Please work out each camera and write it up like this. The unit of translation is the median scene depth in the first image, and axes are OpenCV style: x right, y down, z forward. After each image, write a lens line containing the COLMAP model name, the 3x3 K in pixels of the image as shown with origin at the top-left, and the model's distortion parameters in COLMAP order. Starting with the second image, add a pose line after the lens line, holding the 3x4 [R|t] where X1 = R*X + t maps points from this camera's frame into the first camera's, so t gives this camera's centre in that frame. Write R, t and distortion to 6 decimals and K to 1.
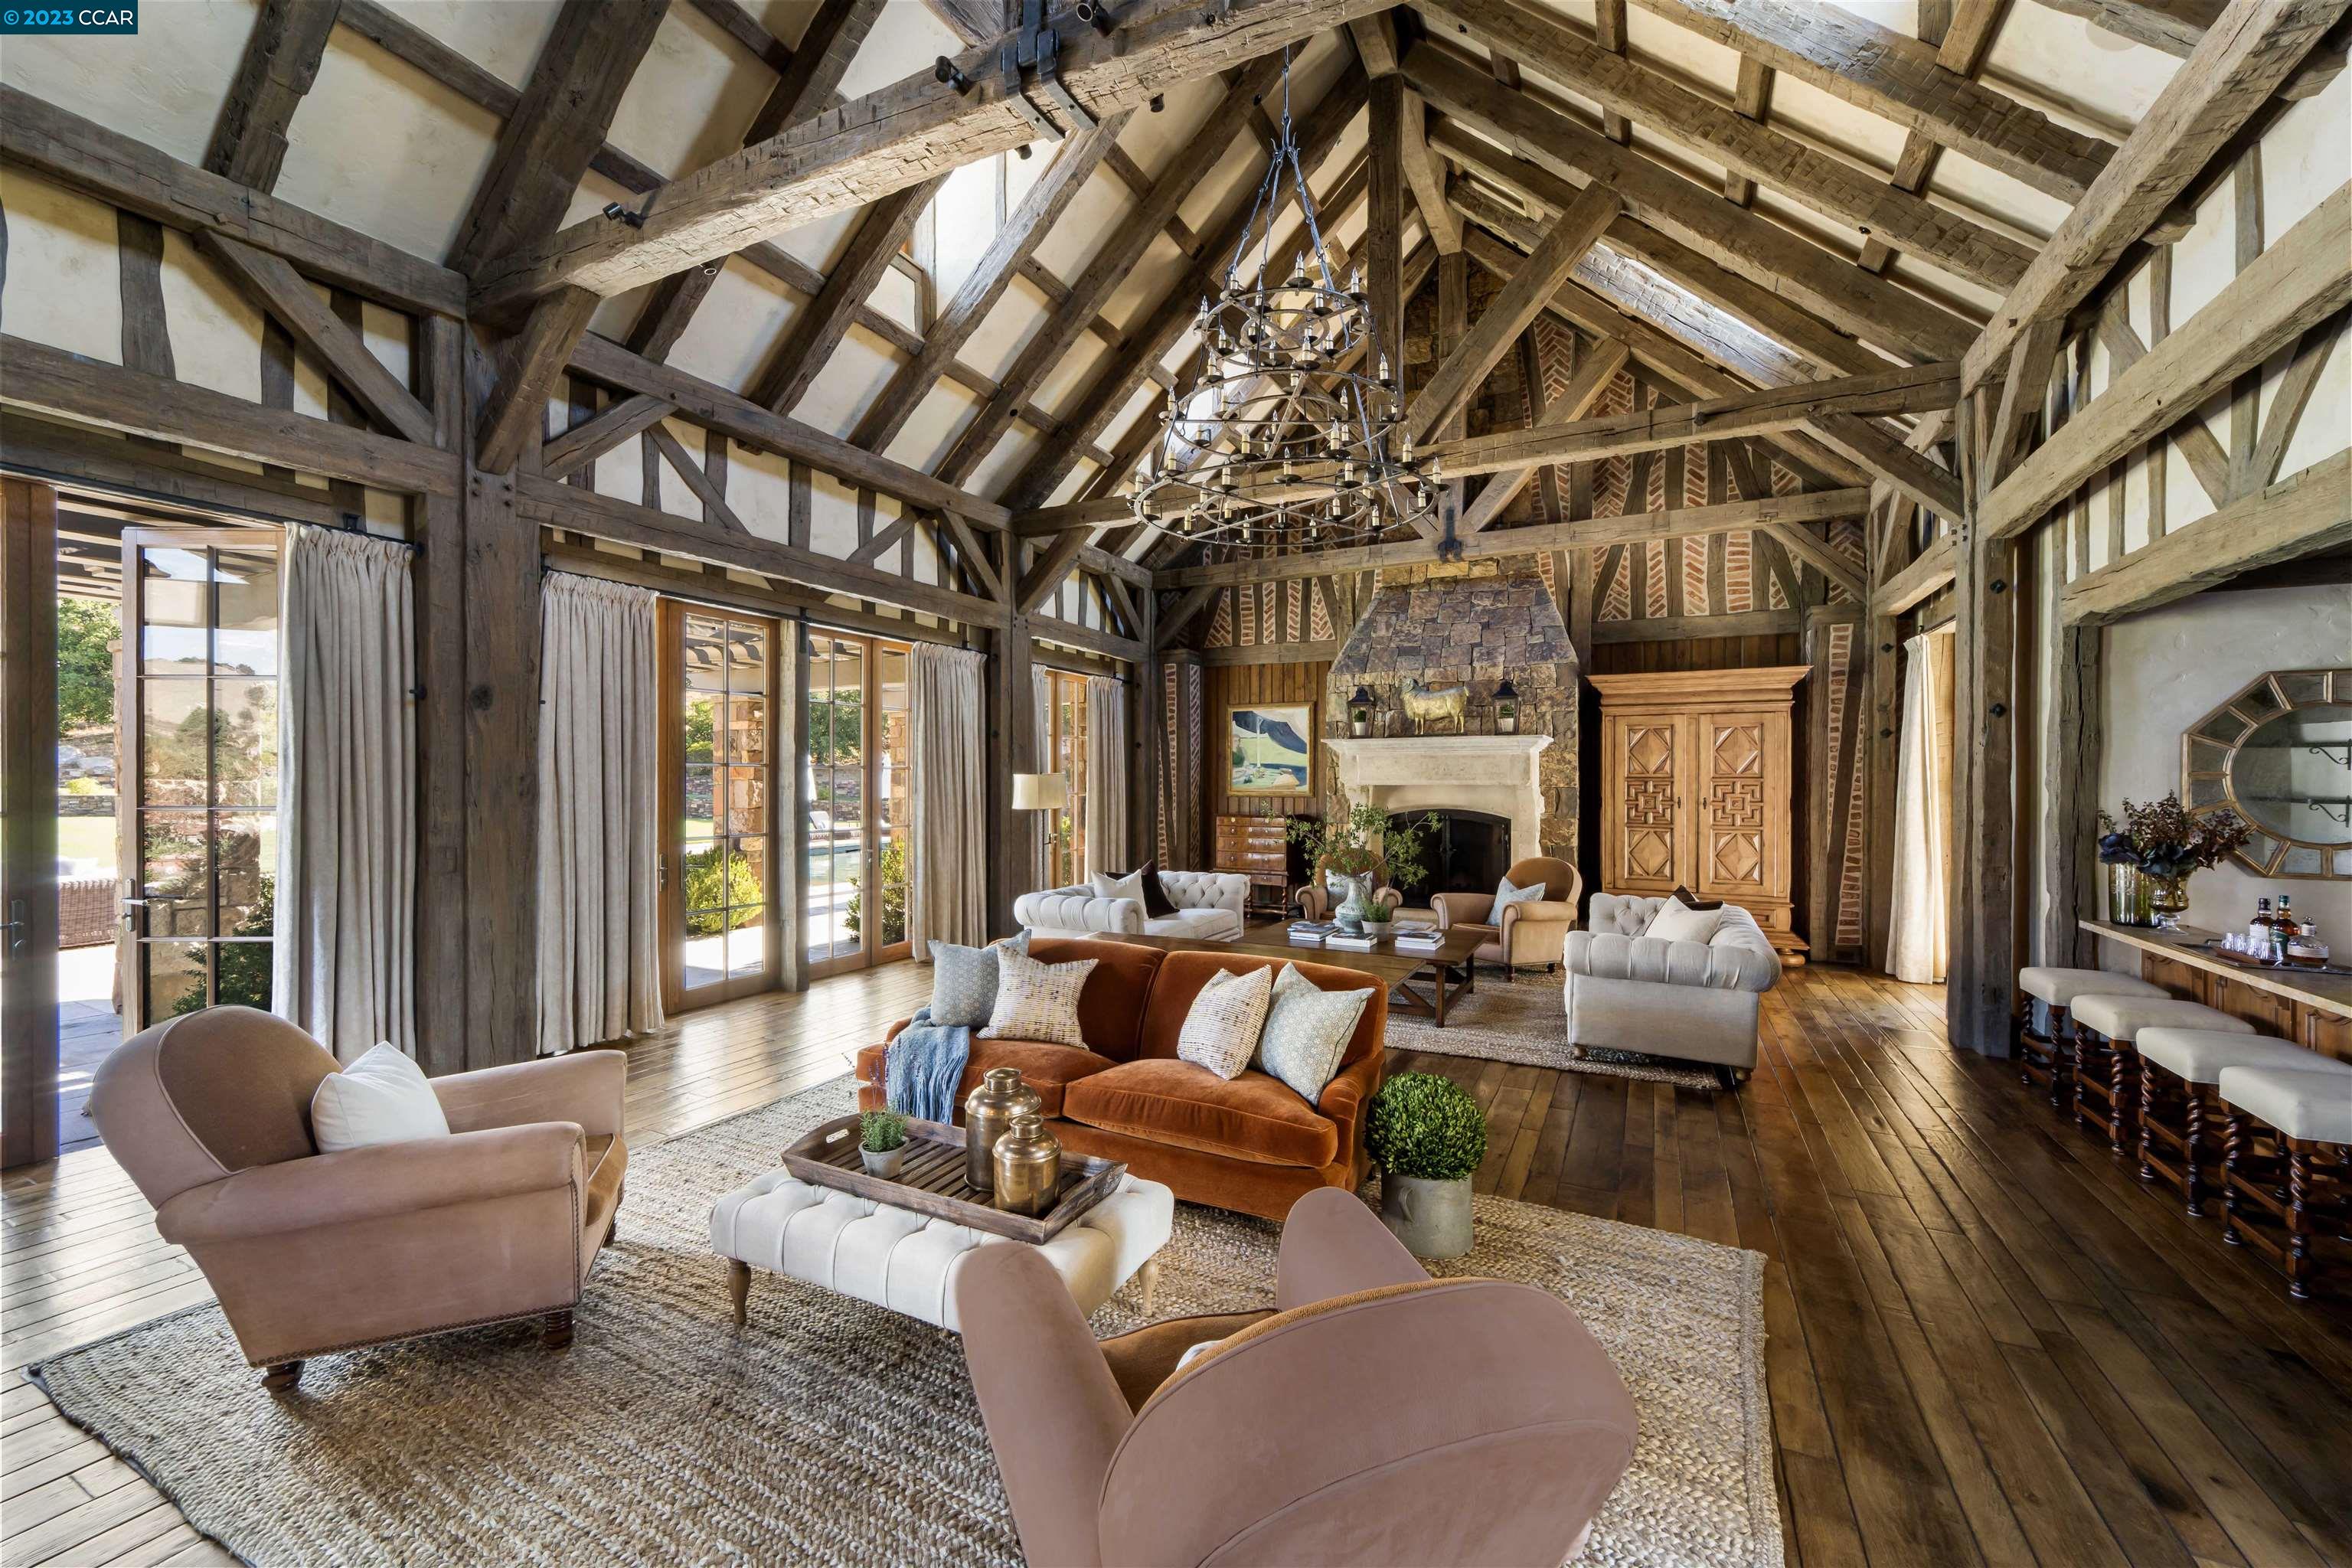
lens RADIAL K [[934.7, 0, 1178.3], [0, 934.7, 782.1], [0, 0, 1]] dist [0.000573, 0.000025]
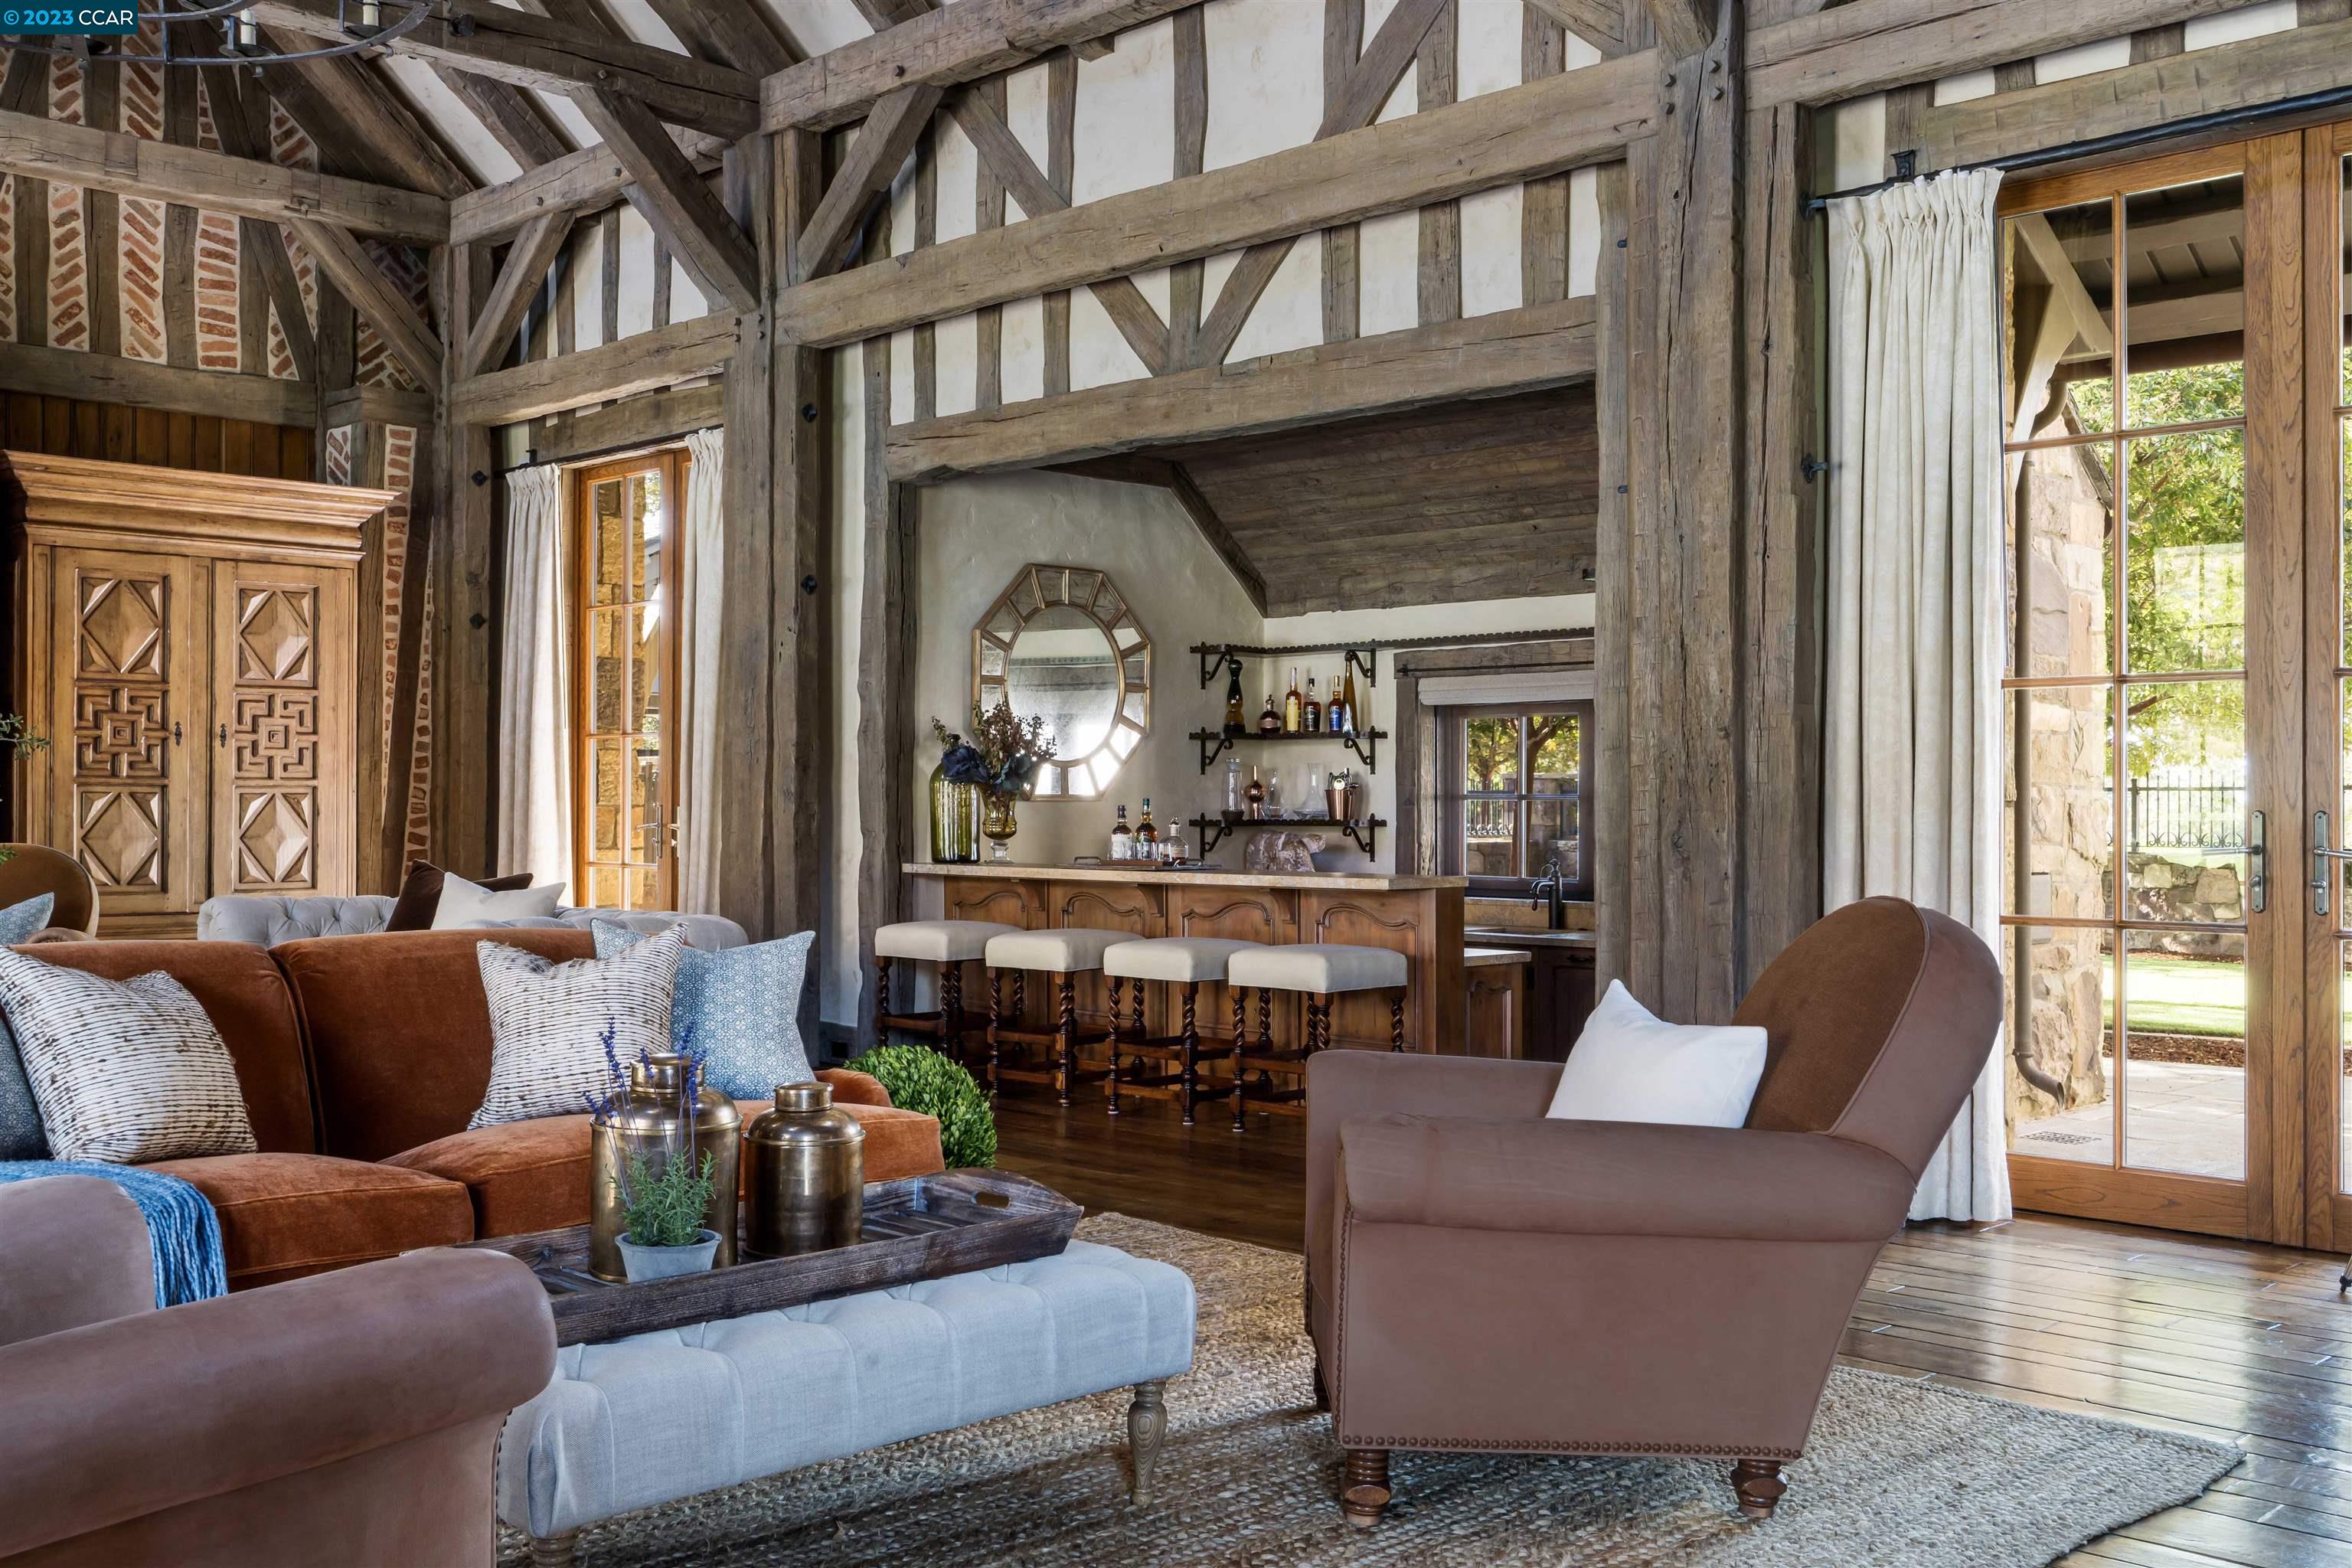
lens RADIAL K [[2211.4, 0, 1177.1], [0, 2211.4, 784.9], [0, 0, 1]] dist [-0.000220, 0.000000]
pose [[0.303279, 0.002994, 0.952897, -0.415192], [-0.000177, 0.999995, -0.003086, 0.051905], [-0.952902, 0.000767, 0.303278, 0.135620]]
